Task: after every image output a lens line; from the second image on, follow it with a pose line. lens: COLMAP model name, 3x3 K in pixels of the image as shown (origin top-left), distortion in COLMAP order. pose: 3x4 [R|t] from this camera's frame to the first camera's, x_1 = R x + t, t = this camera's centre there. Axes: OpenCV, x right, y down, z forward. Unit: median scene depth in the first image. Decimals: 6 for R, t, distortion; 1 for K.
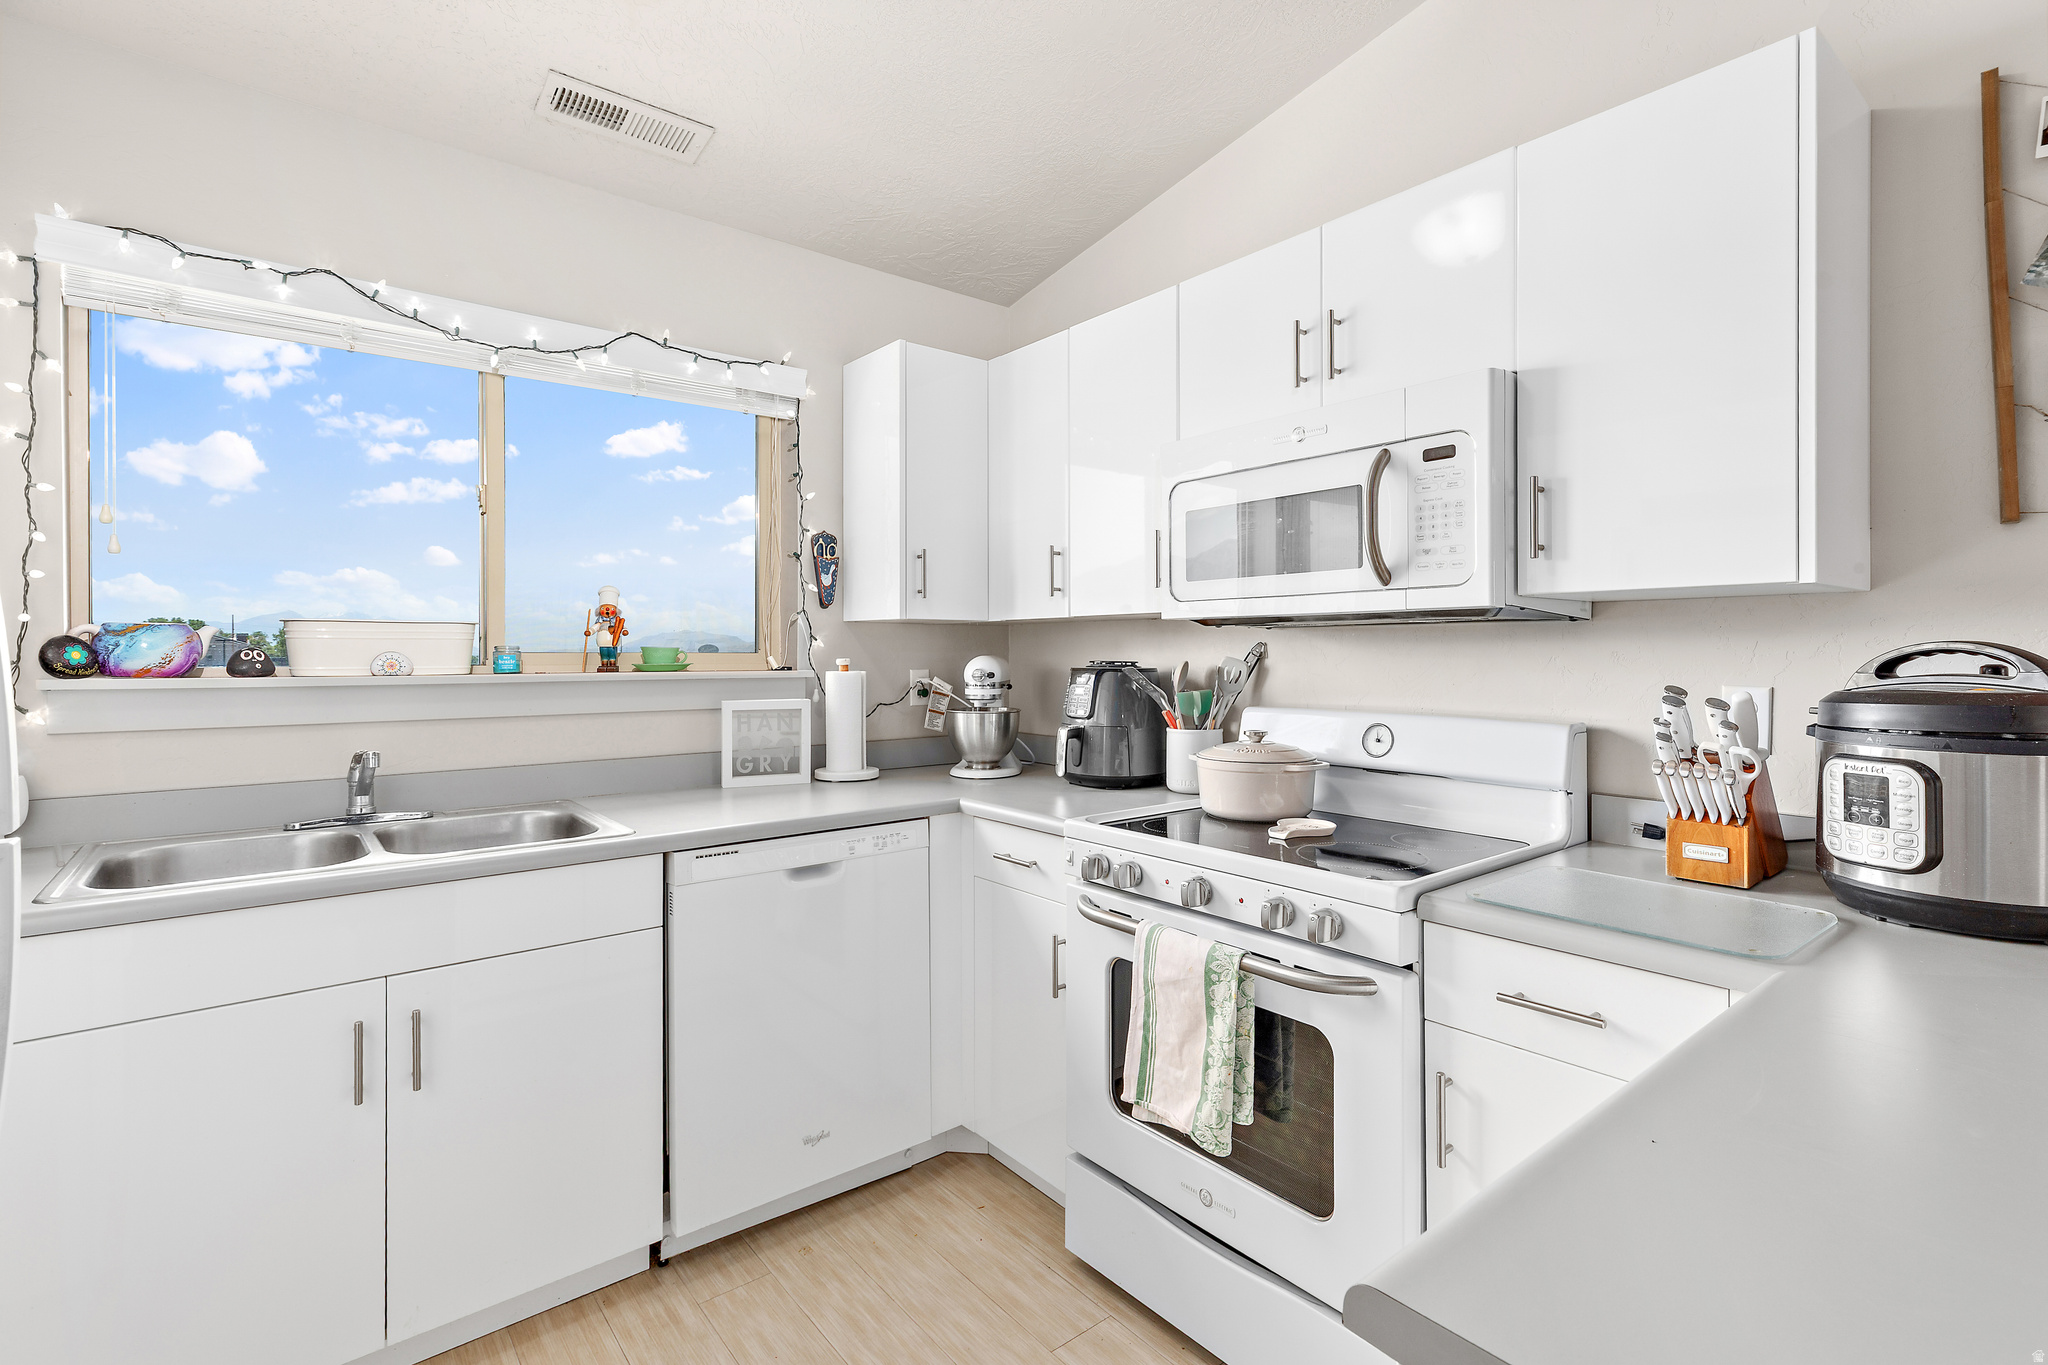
lens RADIAL K [[959.5, 0, 1041.1], [0, 959.5, 650.2], [0, 0, 1]] dist [0.002061, 0.000385]
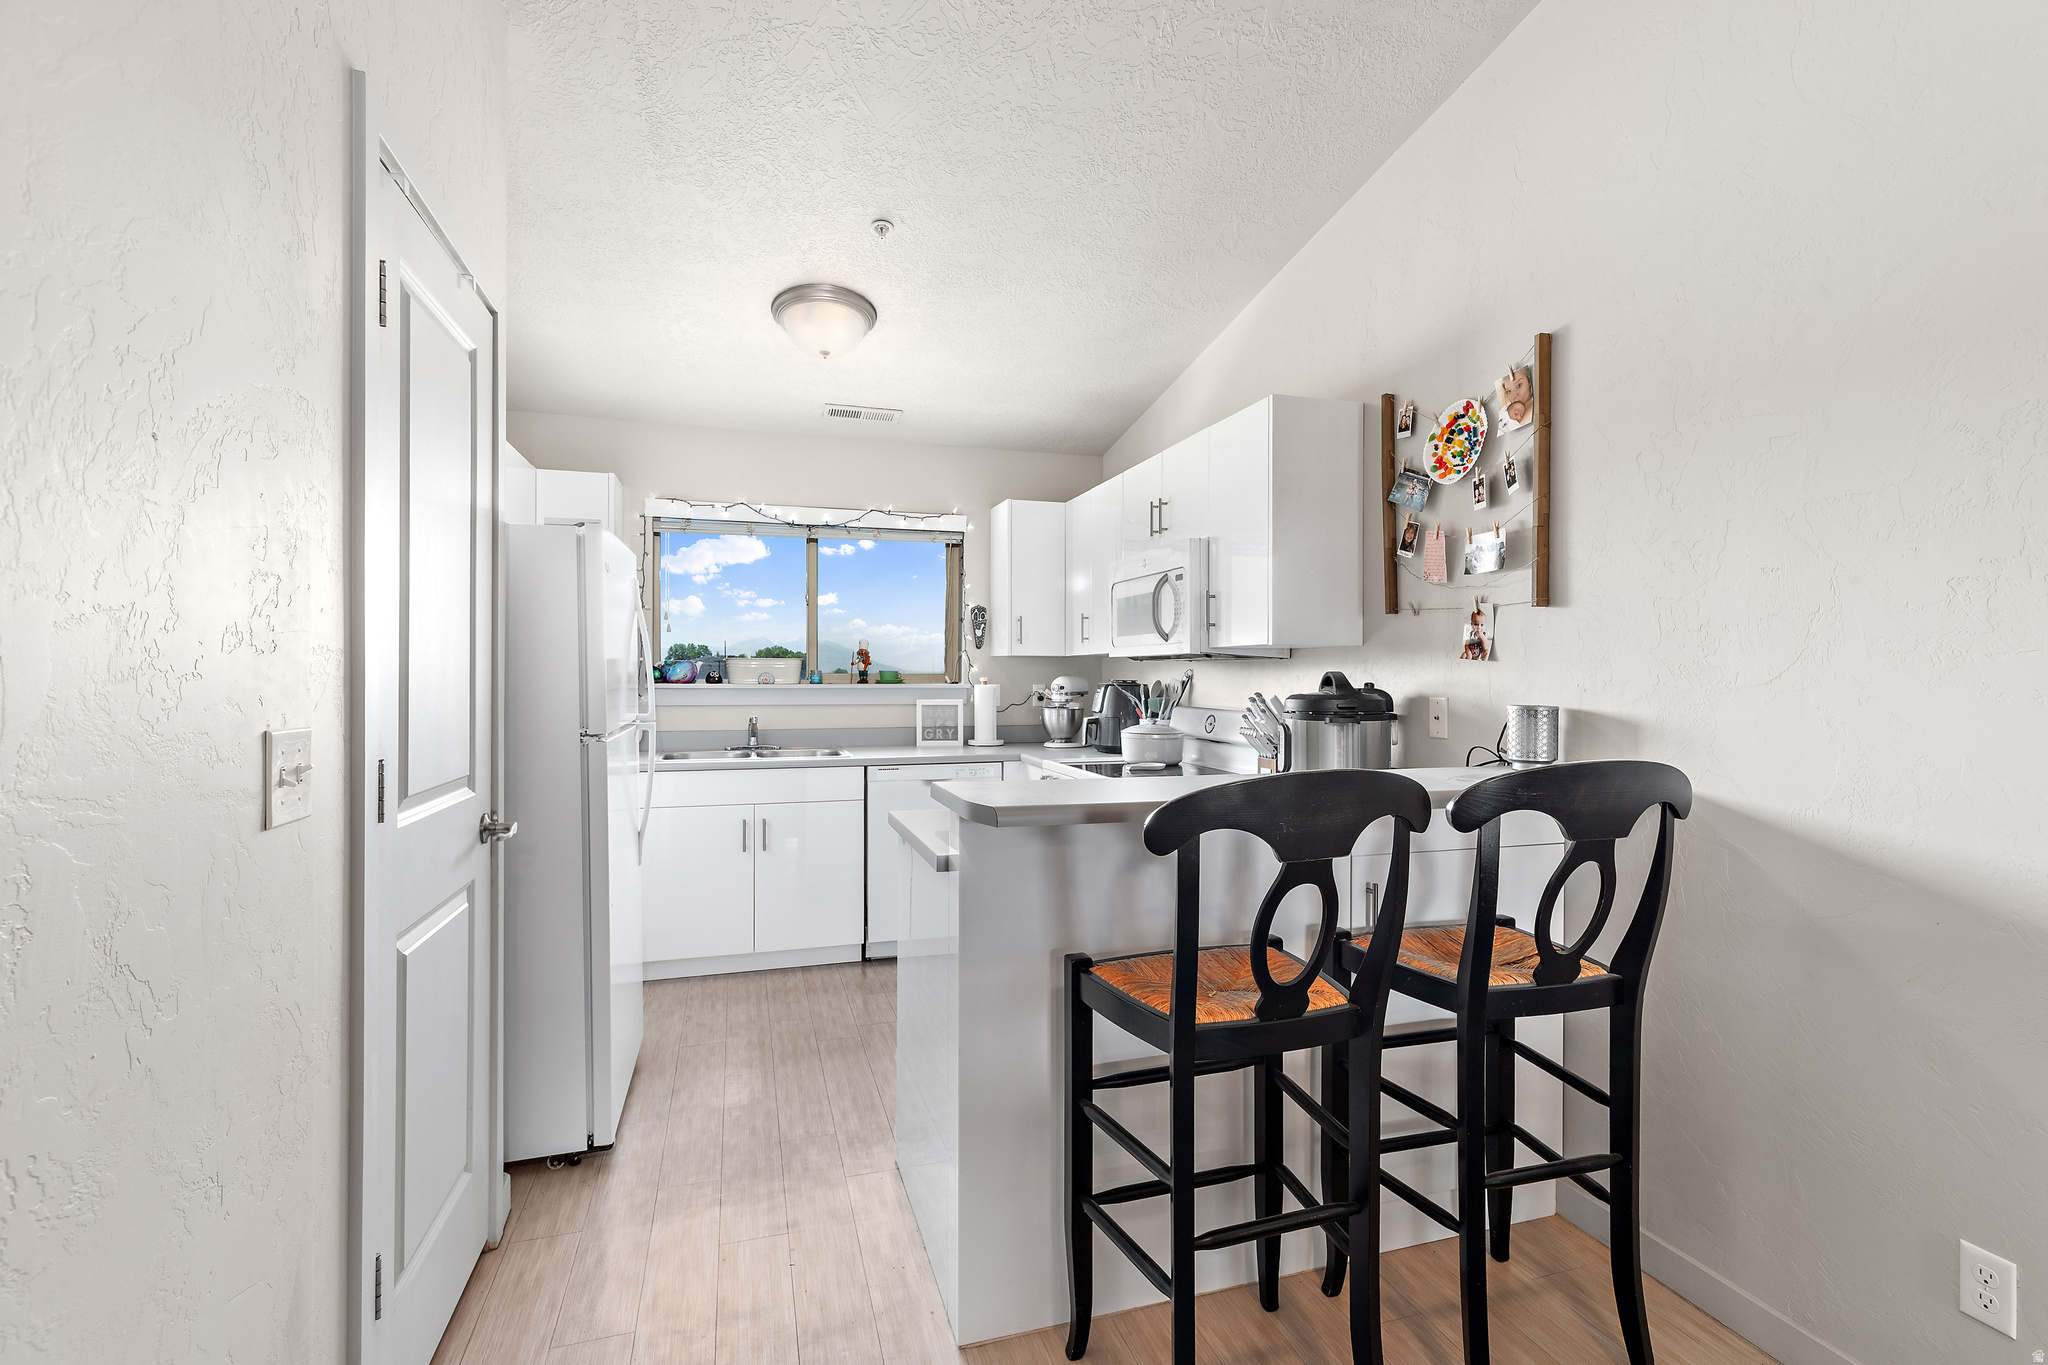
lens RADIAL K [[960.8, 0, 1032.3], [0, 960.8, 671.3], [0, 0, 1]] dist [0.001975, 0.000232]
pose [[0.924389, 0.003387, -0.381437, 0.719163], [-0.002810, 0.999994, 0.002070, -0.008629], [0.381442, -0.000842, 0.924393, -0.791531]]
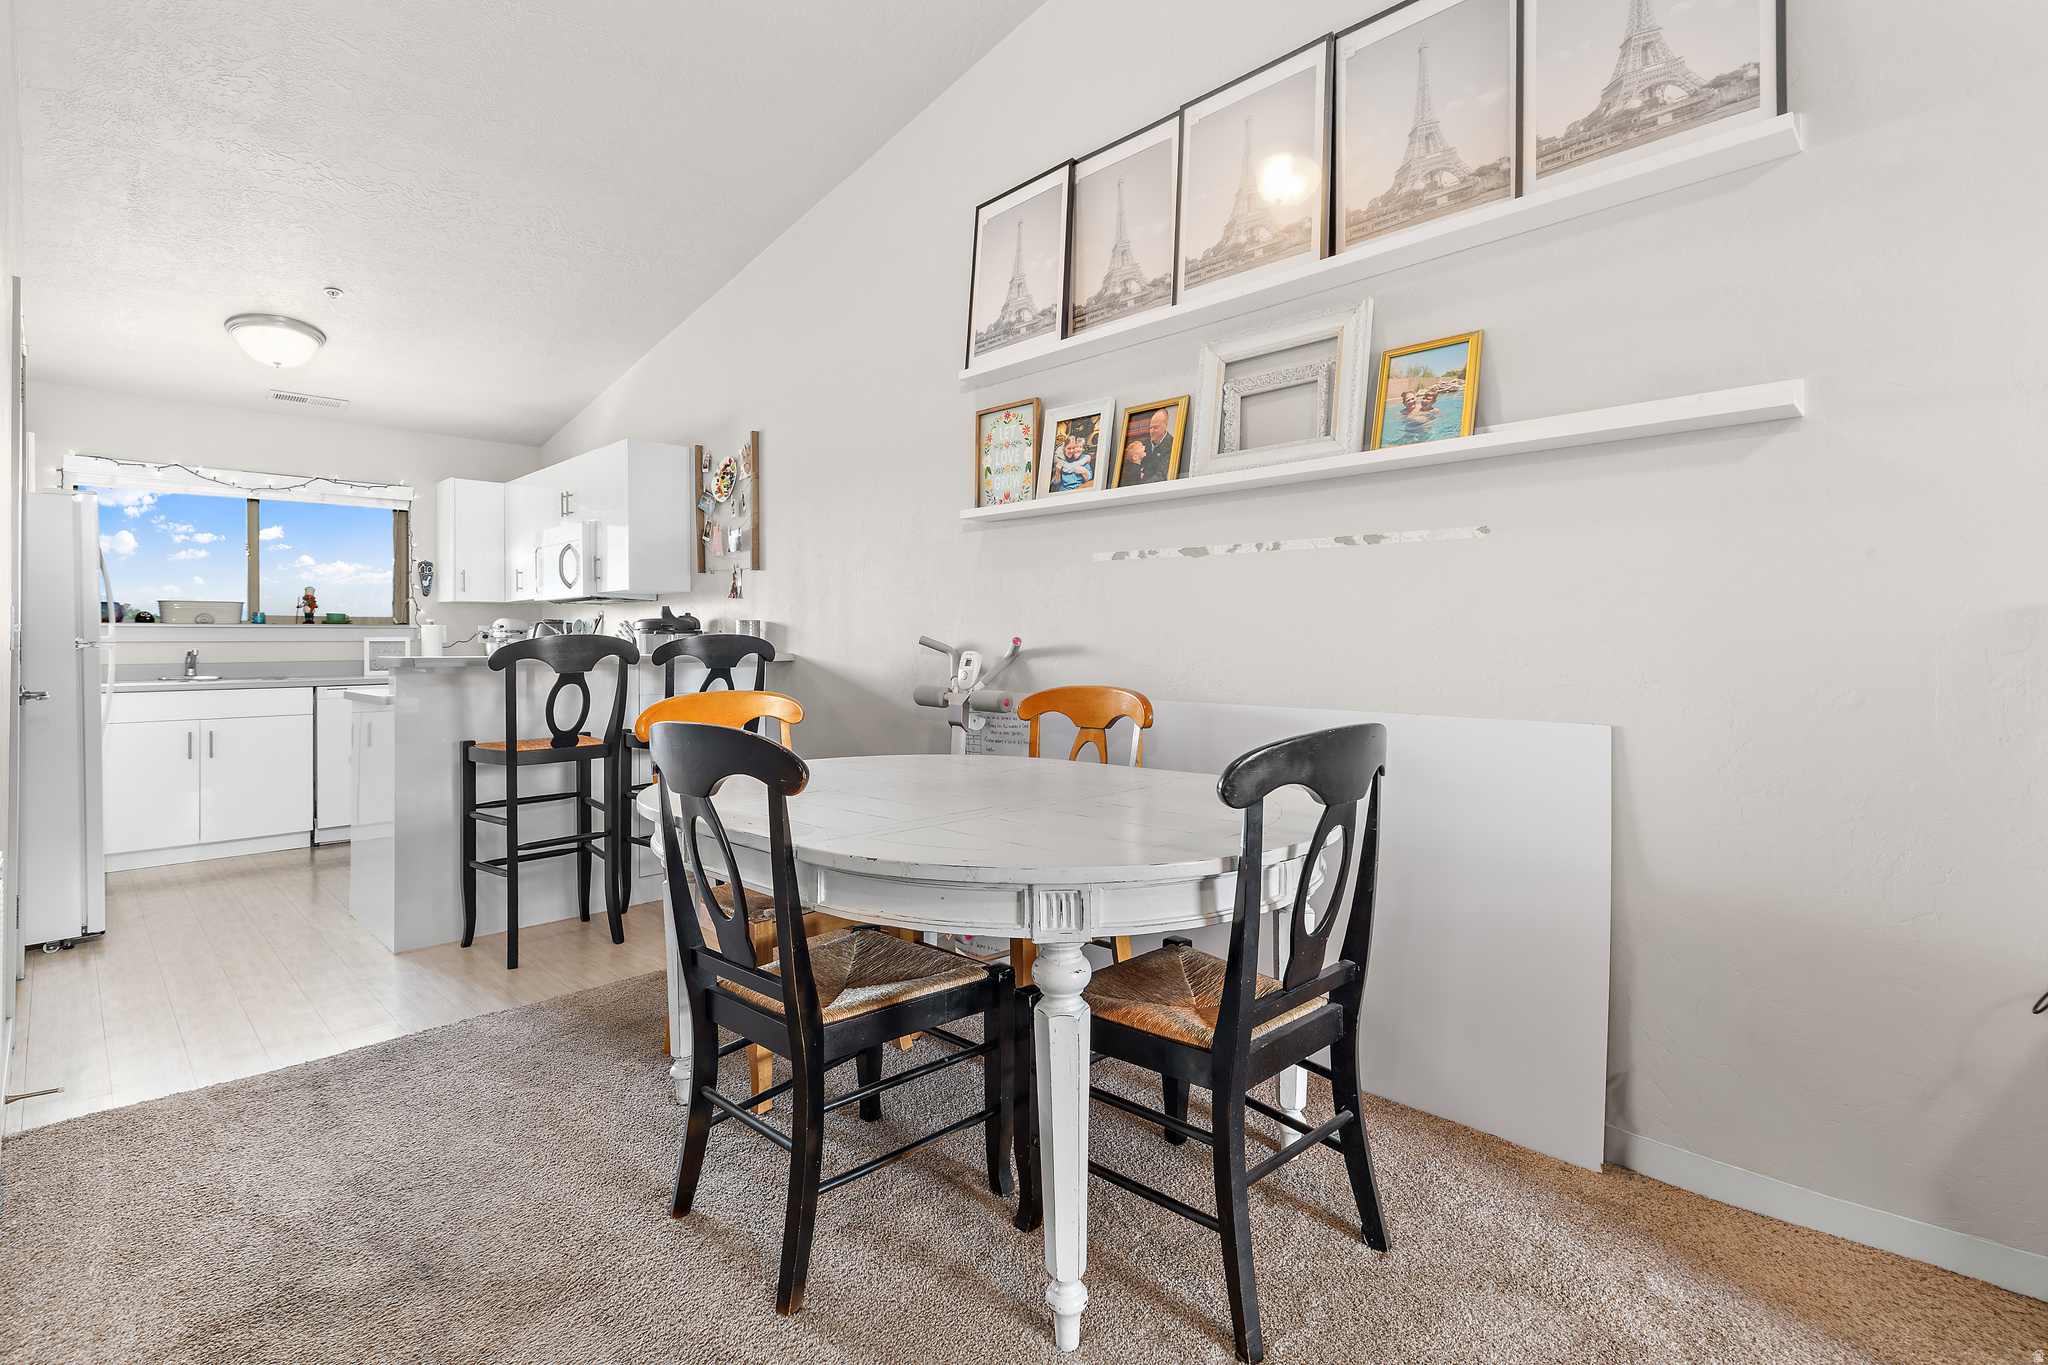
lens RADIAL K [[964.3, 0, 1050.0], [0, 964.3, 632.3], [0, 0, 1]] dist [0.003423, -0.000063]
pose [[0.994240, -0.002572, 0.107147, 1.257272], [0.002872, 0.999992, -0.002648, 0.063776], [-0.107139, 0.002940, 0.994240, -1.758650]]
